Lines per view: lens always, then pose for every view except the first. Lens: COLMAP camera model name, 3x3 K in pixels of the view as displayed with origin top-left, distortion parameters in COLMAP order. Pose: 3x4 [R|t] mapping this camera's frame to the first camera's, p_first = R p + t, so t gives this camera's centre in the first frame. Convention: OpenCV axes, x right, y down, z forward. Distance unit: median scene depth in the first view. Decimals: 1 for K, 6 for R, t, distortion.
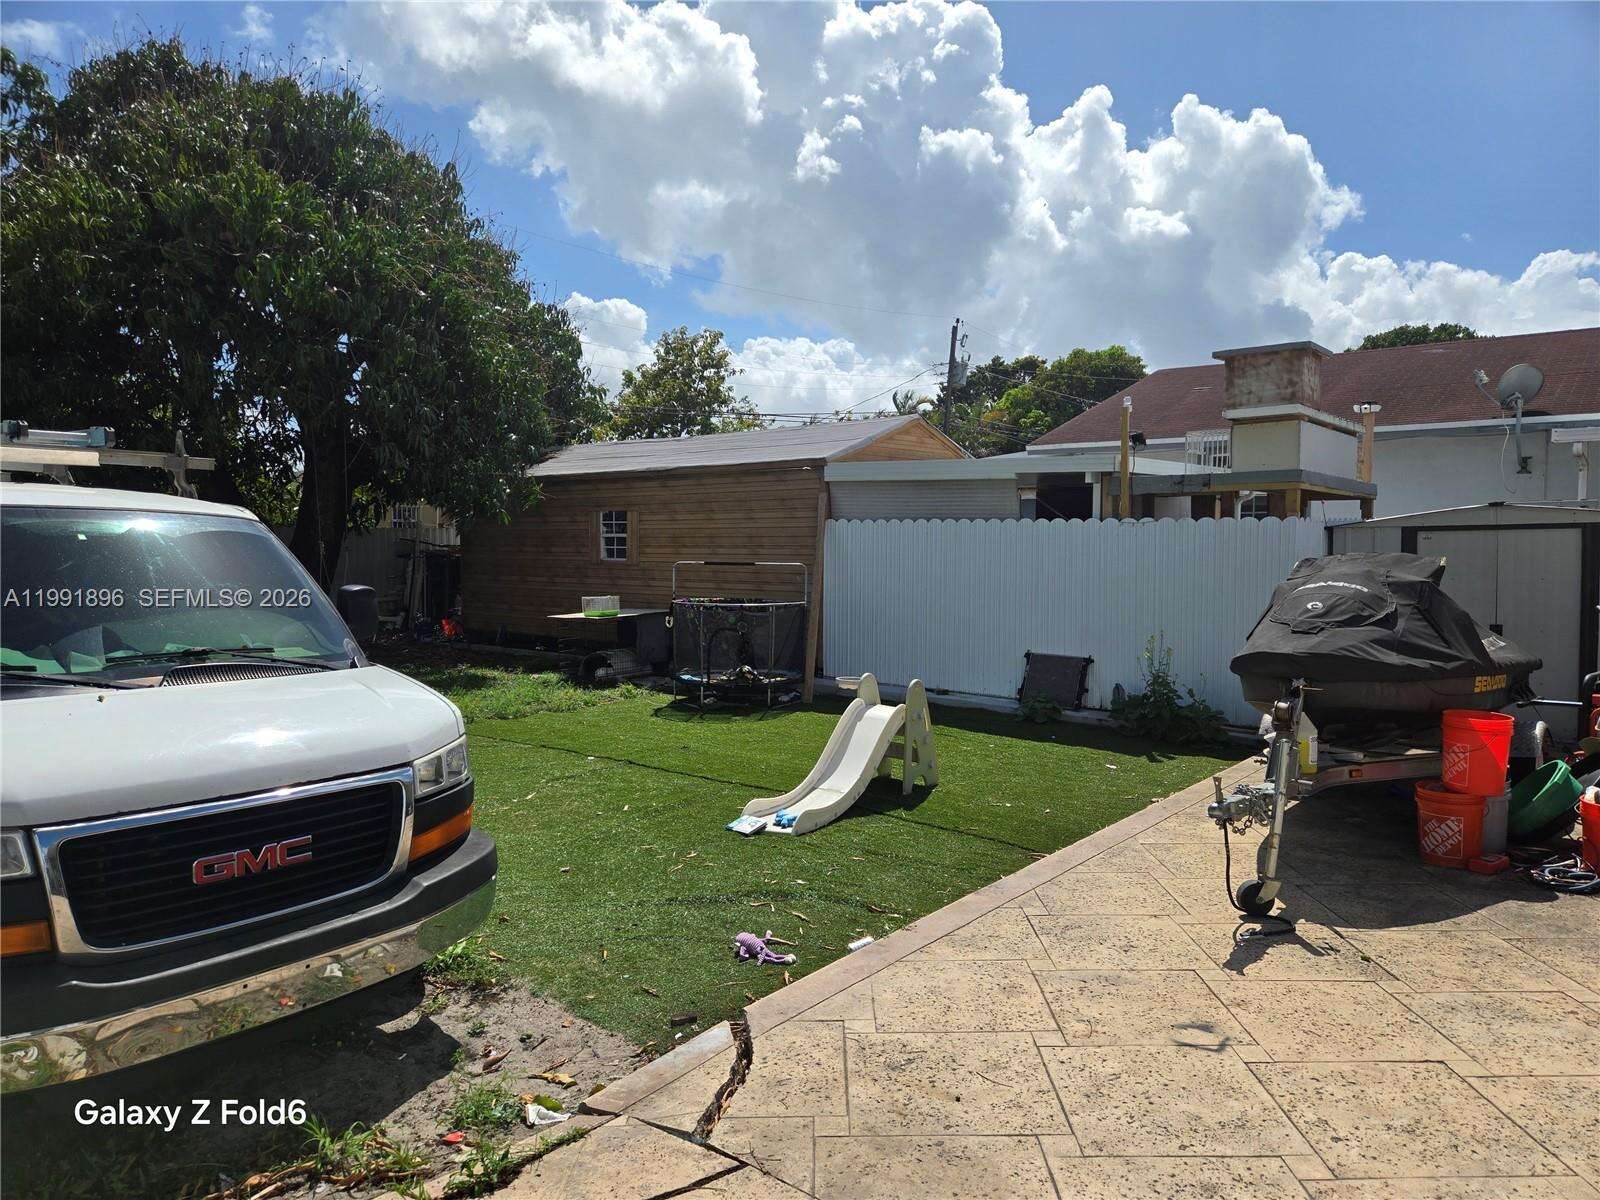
lens RADIAL K [[1073.0, 0, 800.0], [0, 1073.0, 600.0], [0, 0, 1]] dist [0.083736, -0.059174]
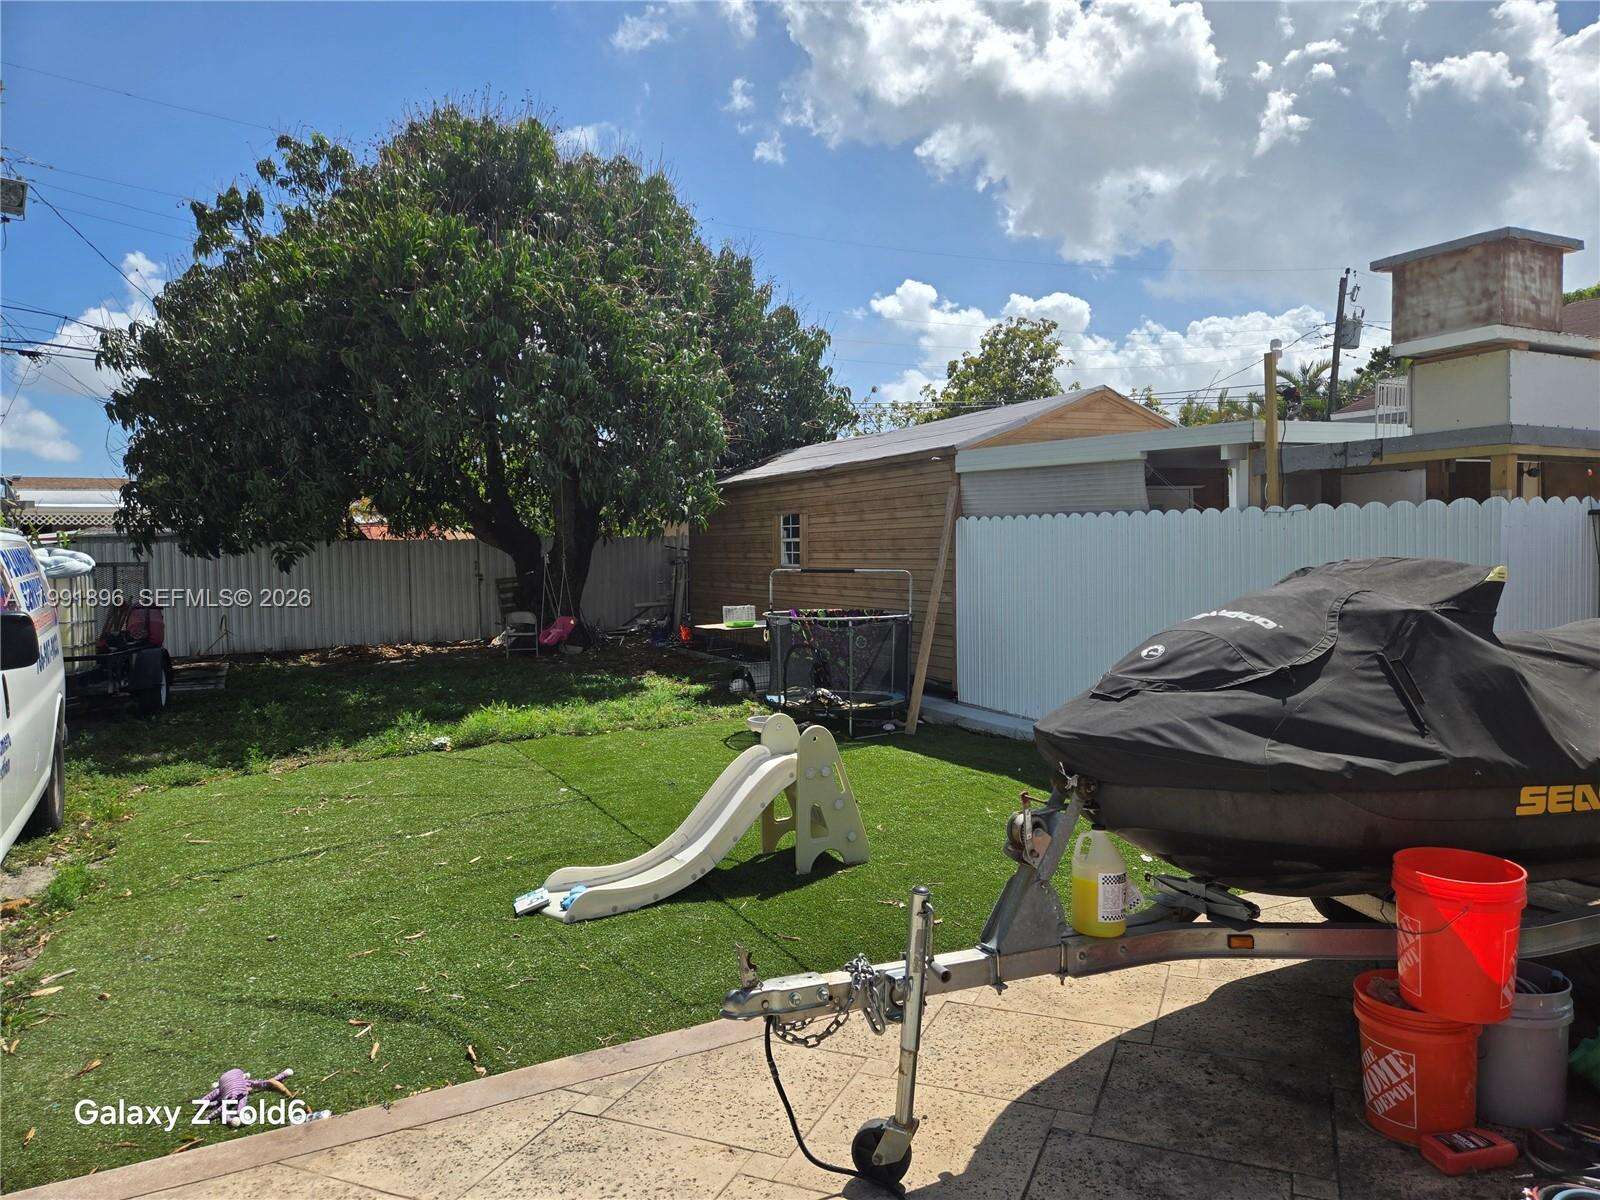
lens RADIAL K [[1054.2, 0, 800.0], [0, 1054.2, 600.0], [0, 0, 1]] dist [0.065815, -0.052179]
pose [[0.917752, 0.002089, -0.397148, 0.244369], [-0.001138, 0.999996, 0.002630, -0.011843], [0.397152, -0.001962, 0.917751, 0.180524]]
